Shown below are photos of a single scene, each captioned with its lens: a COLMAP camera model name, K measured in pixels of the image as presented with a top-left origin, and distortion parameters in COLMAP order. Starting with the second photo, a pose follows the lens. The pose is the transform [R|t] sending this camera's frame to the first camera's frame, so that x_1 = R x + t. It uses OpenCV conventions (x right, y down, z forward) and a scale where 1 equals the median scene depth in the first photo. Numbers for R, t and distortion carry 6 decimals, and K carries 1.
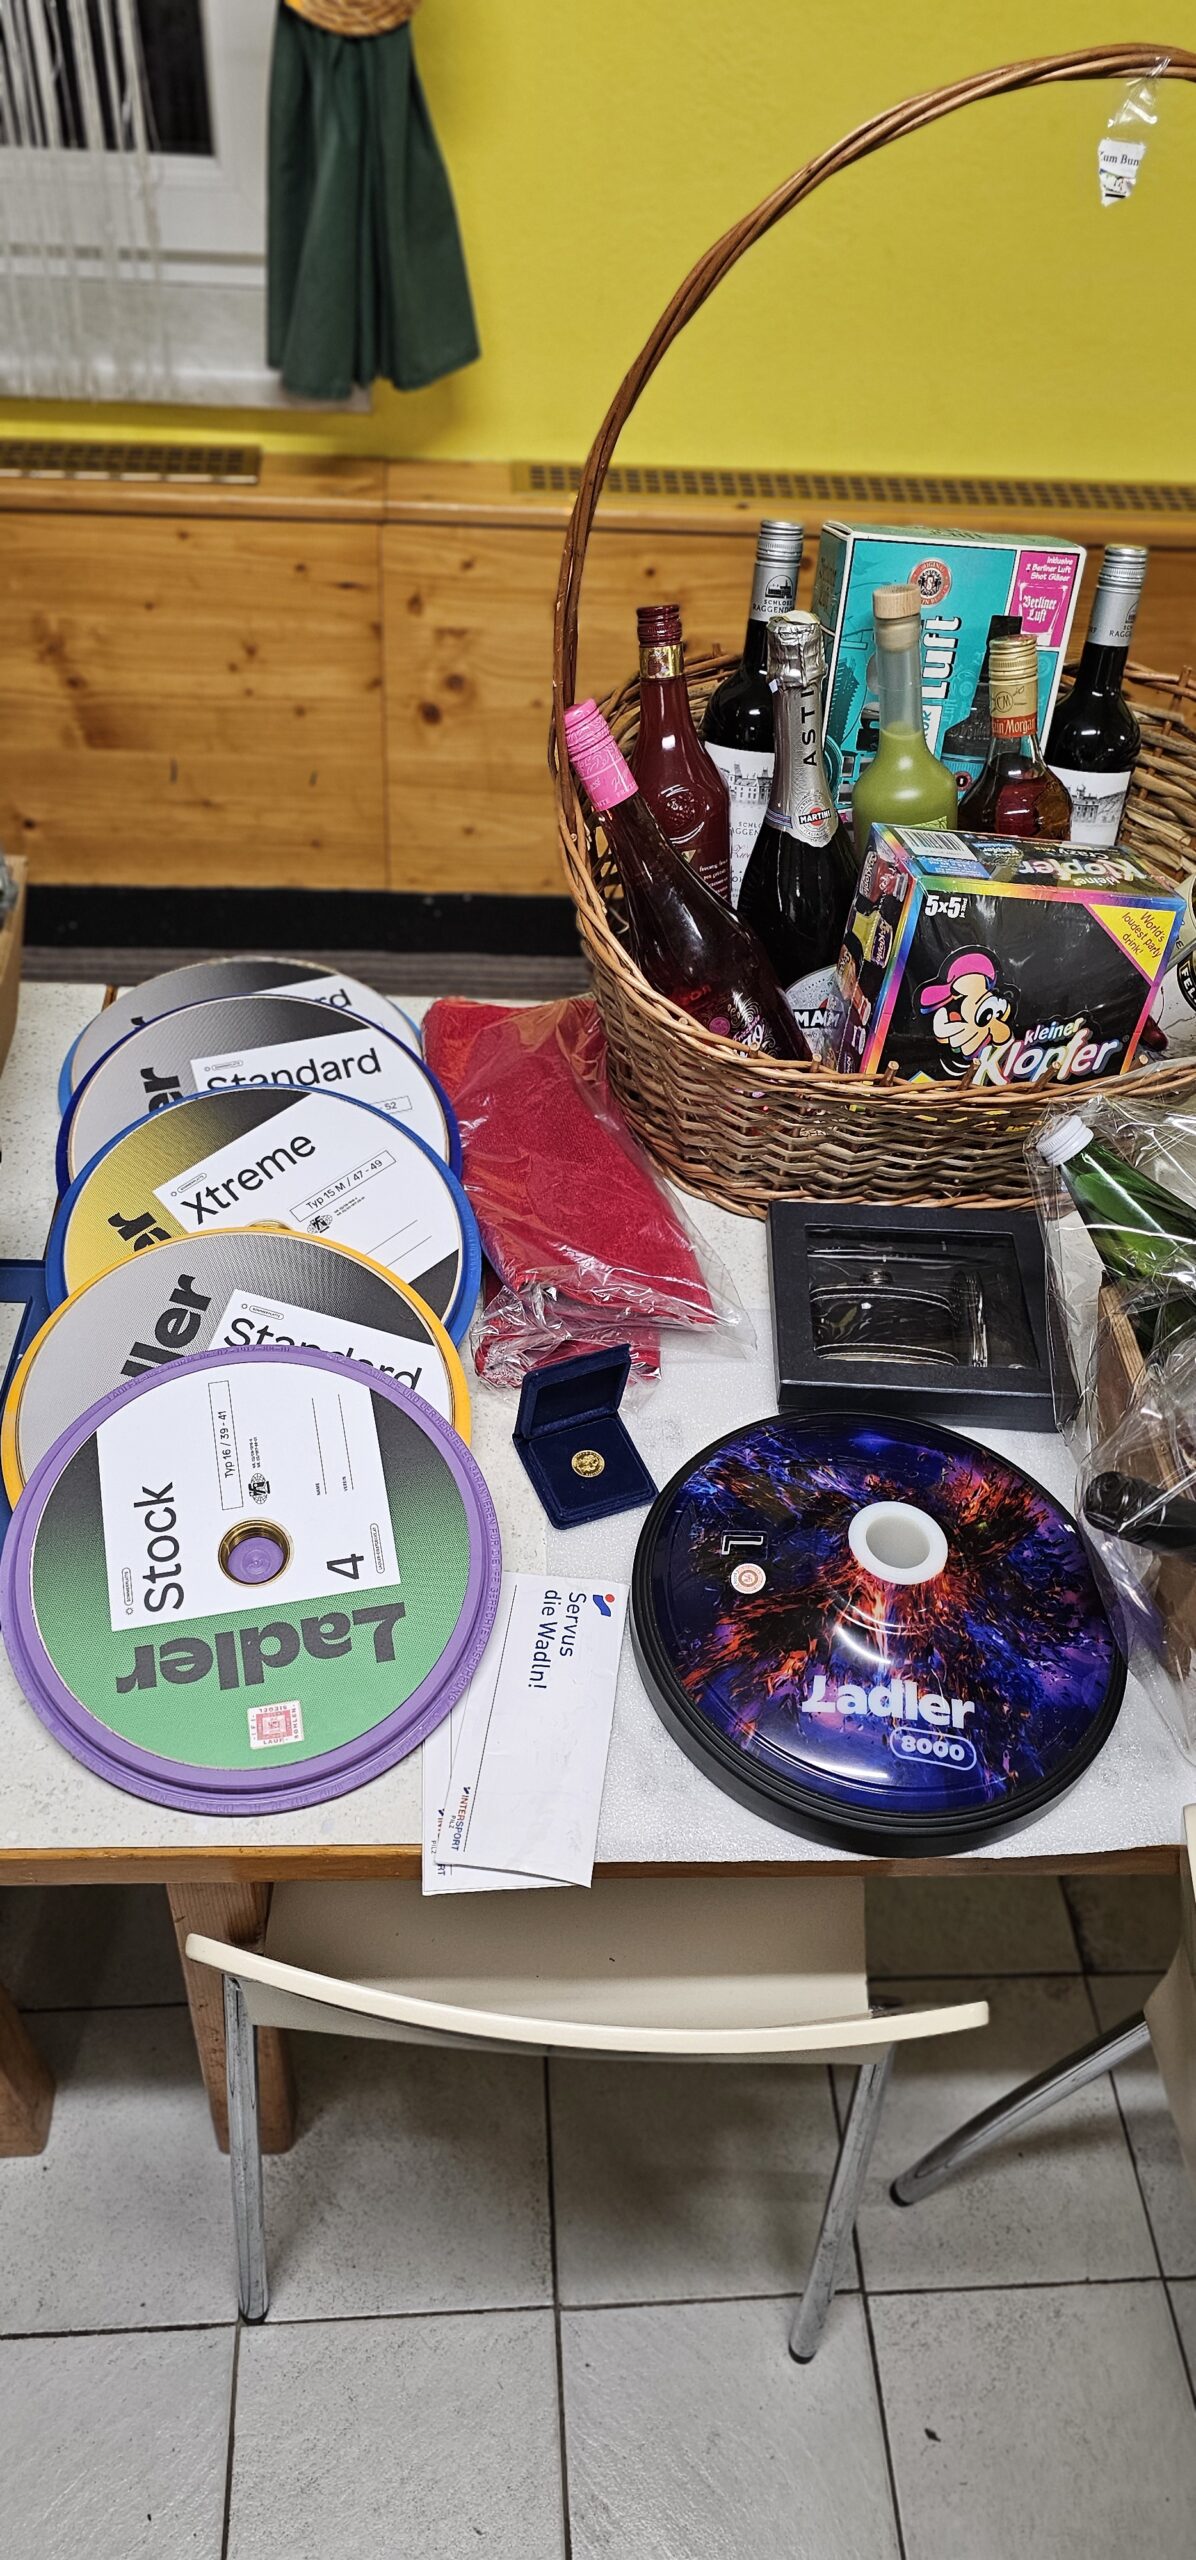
lens RADIAL K [[1720.4, 0, 615.7], [0, 1720.4, 1285.8], [0, 0, 1]] dist [0.045512, -0.056785]
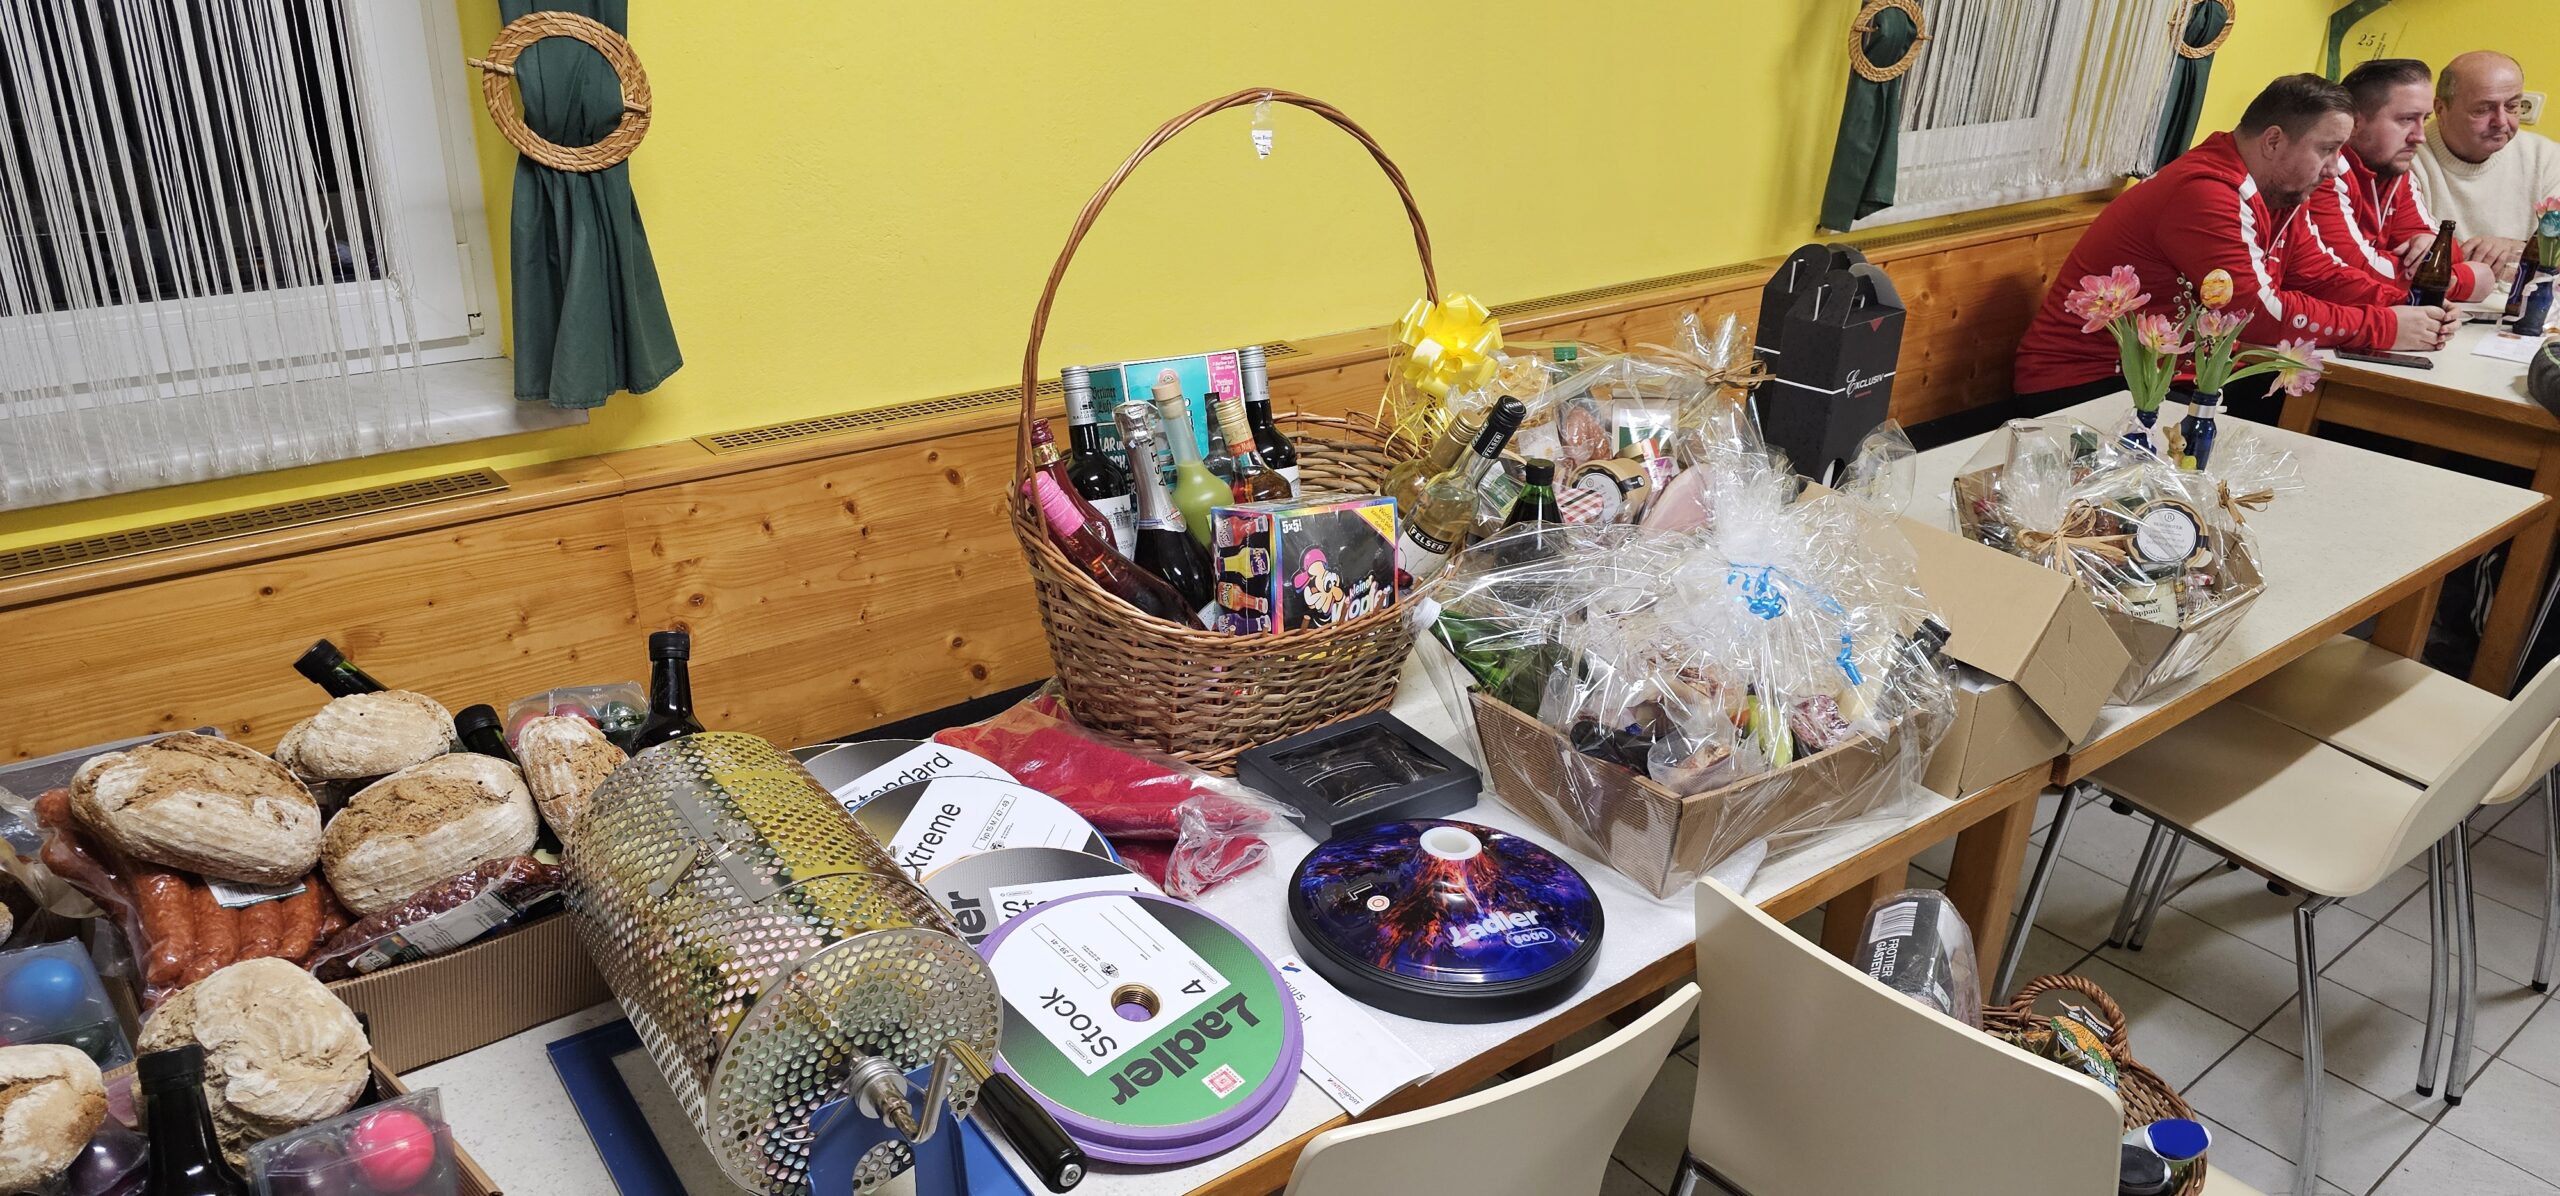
lens RADIAL K [[1720.4, 0, 1292.4], [0, 1720.4, 600.4], [0, 0, 1]] dist [0.045512, -0.056785]
pose [[0.804889, -0.252982, 0.536800, -0.647643], [0.436632, 0.865066, -0.247008, 0.227871], [-0.401879, 0.433198, 0.806742, -0.275778]]
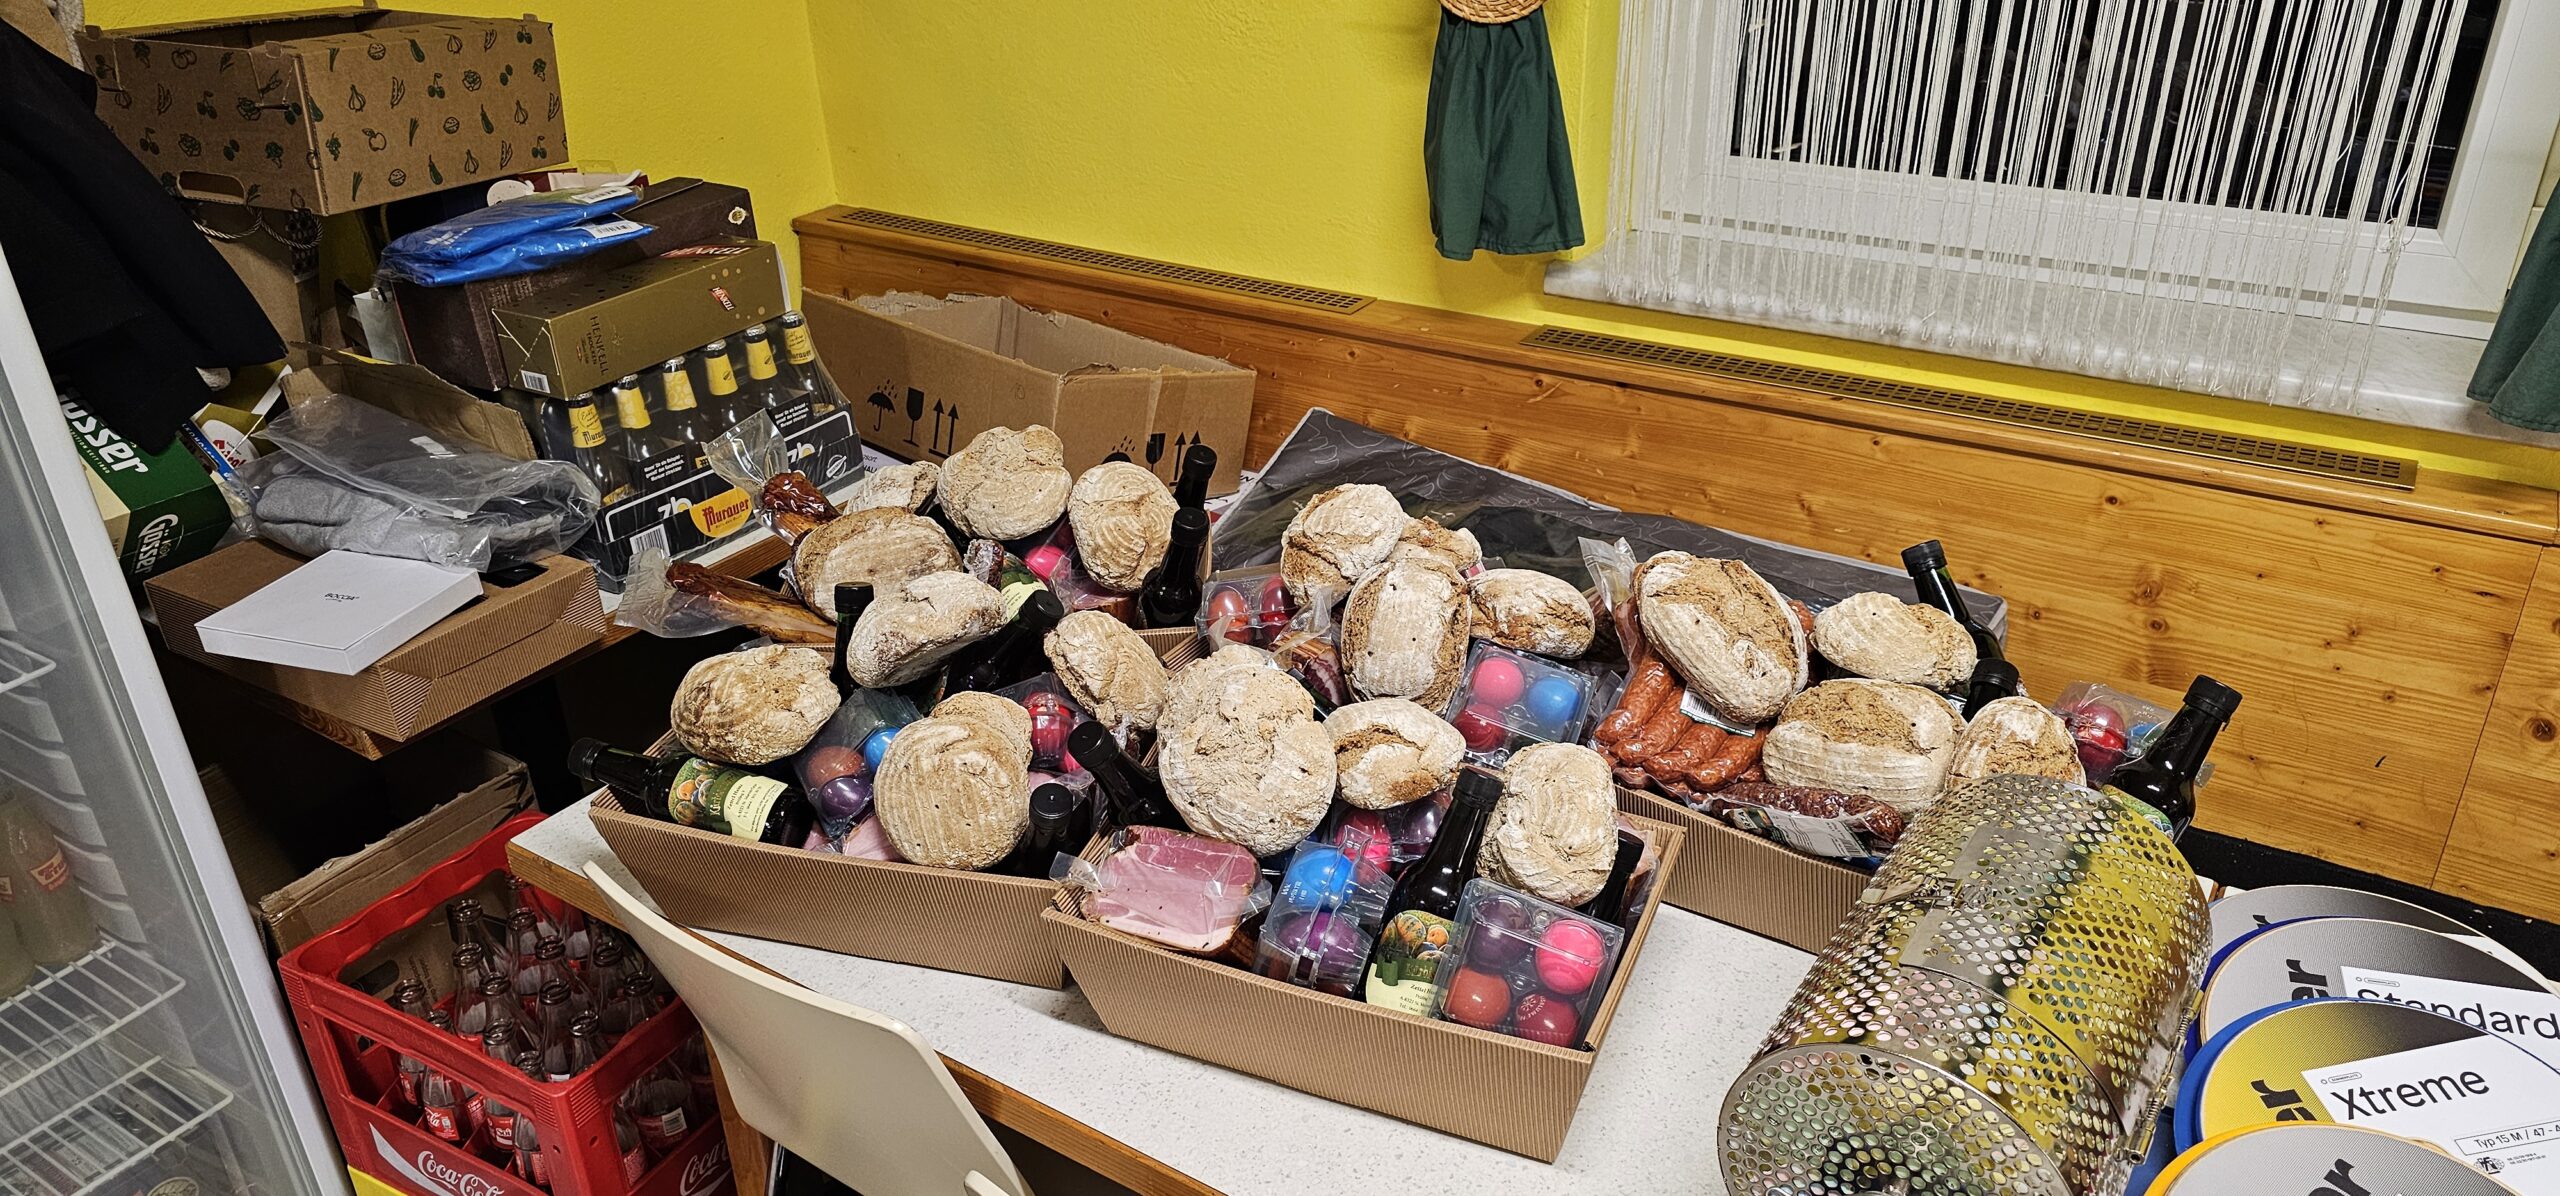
lens RADIAL K [[1720.4, 0, 1292.4], [0, 1720.4, 600.4], [0, 0, 1]] dist [0.045512, -0.056785]
pose [[0.804645, 0.197945, -0.559790, -0.221949], [-0.384353, 0.892256, -0.236964, 0.161146], [0.452570, 0.405829, 0.794030, -0.178795]]
